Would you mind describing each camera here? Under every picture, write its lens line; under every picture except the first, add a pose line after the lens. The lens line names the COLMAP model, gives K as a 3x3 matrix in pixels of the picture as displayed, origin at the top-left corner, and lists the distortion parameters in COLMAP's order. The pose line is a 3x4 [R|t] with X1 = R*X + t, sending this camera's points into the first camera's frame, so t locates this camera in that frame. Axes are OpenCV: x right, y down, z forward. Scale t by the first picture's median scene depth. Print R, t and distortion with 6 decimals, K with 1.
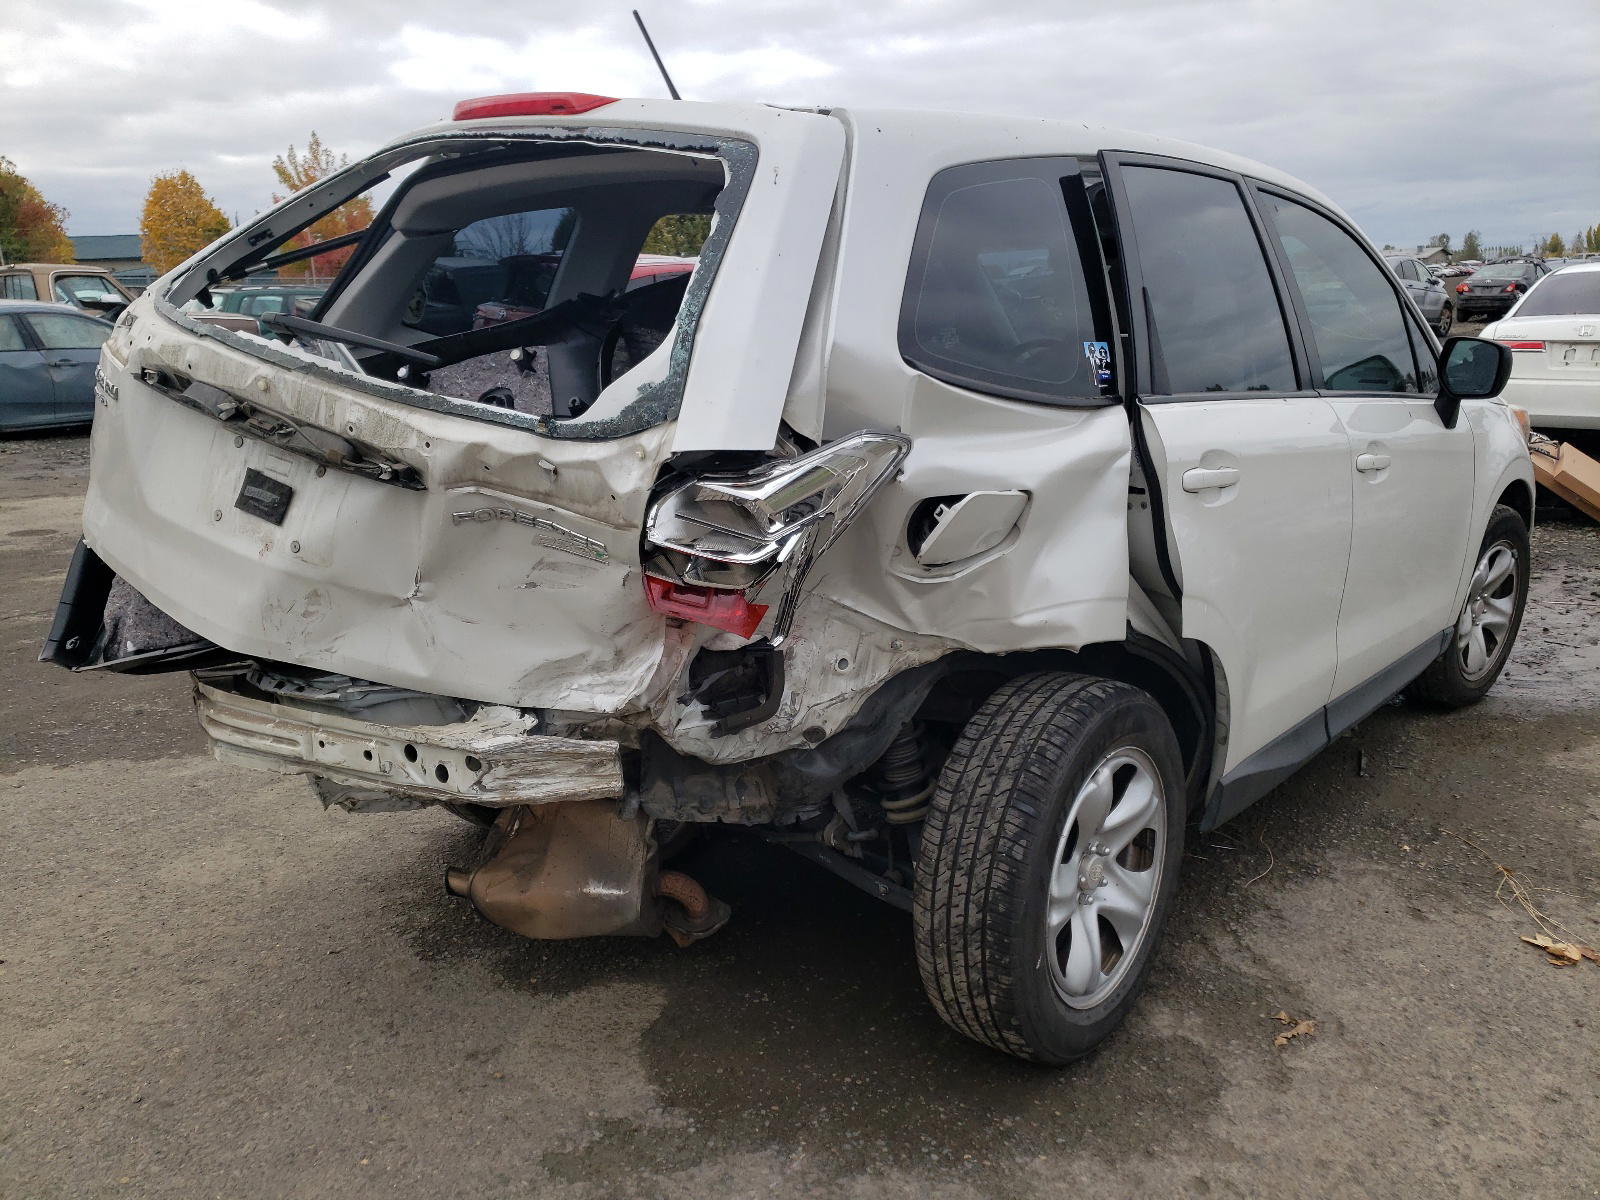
lens RADIAL K [[1223.4, 0, 797.3], [0, 1223.4, 607.9], [0, 0, 1]] dist [0.011709, 0.026591]
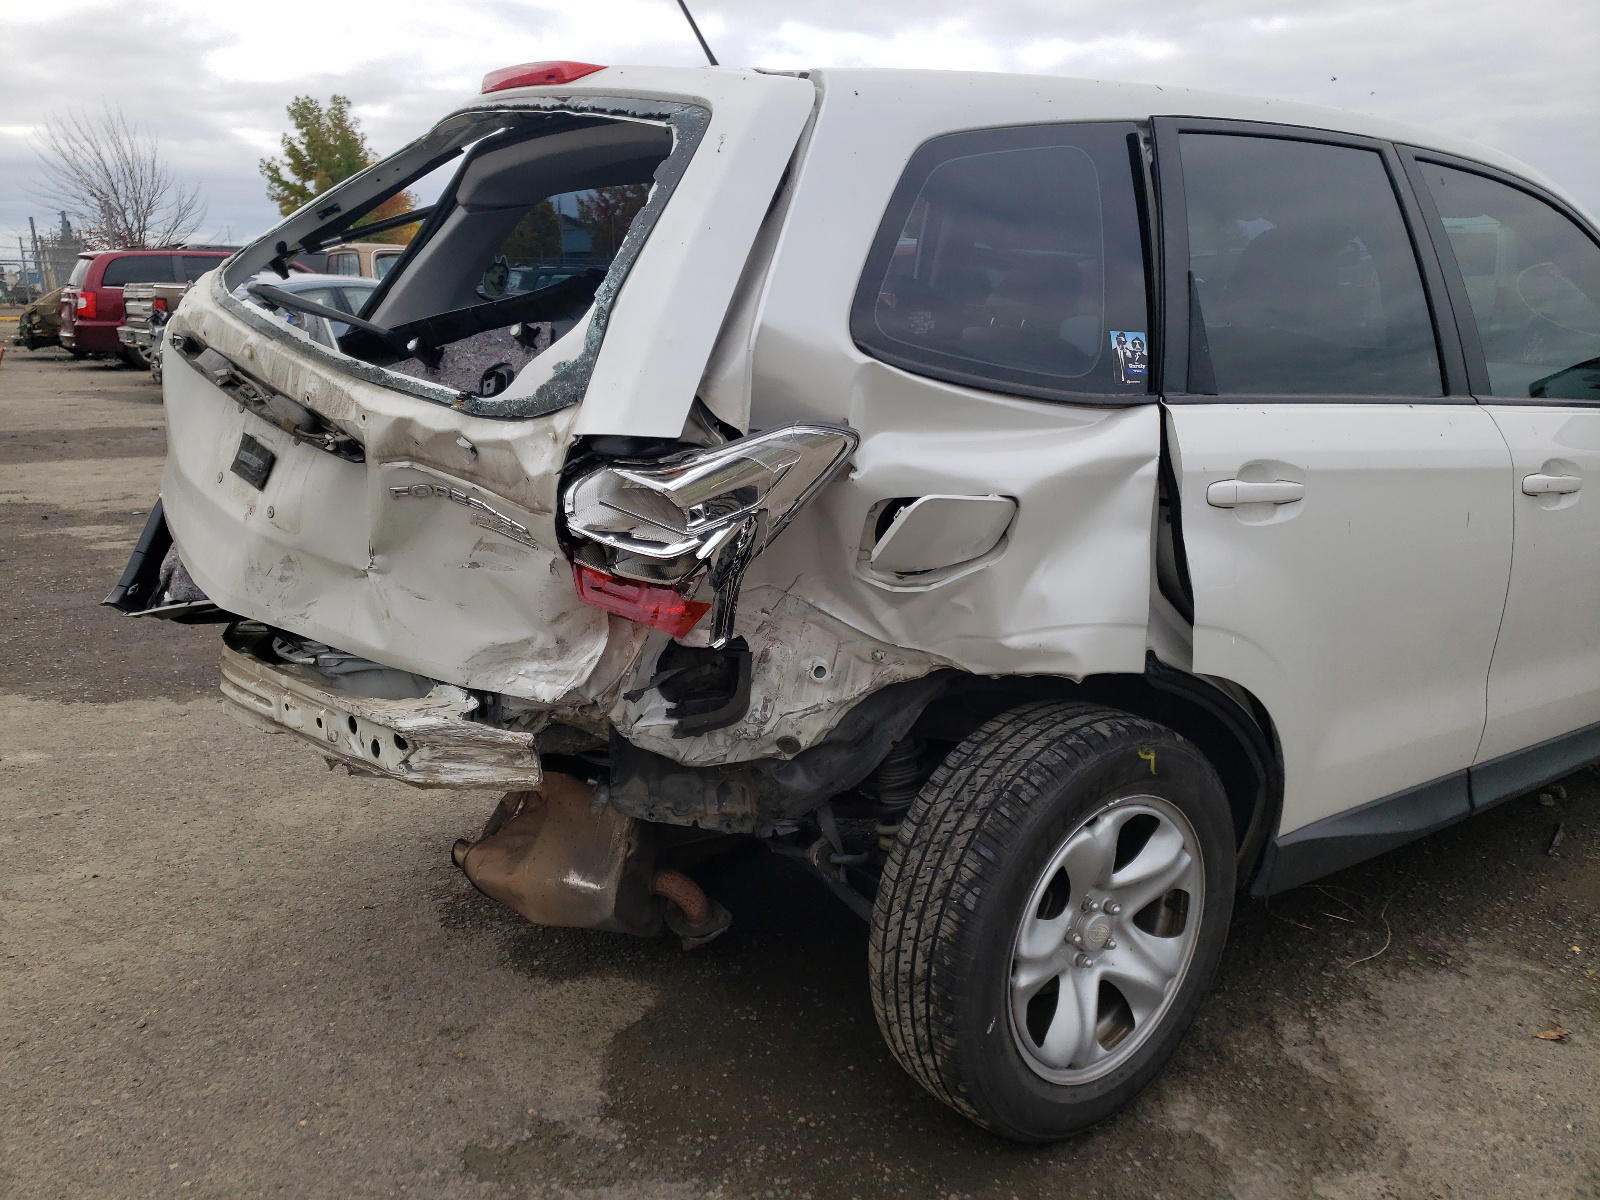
lens RADIAL K [[1223.4, 0, 798.8], [0, 1223.4, 587.7], [0, 0, 1]] dist [0.011709, 0.026591]
pose [[0.971910, 0.071390, -0.224263, 0.229996], [-0.072113, 0.997384, 0.004975, -0.021843], [0.224032, 0.011337, 0.974516, 0.095895]]
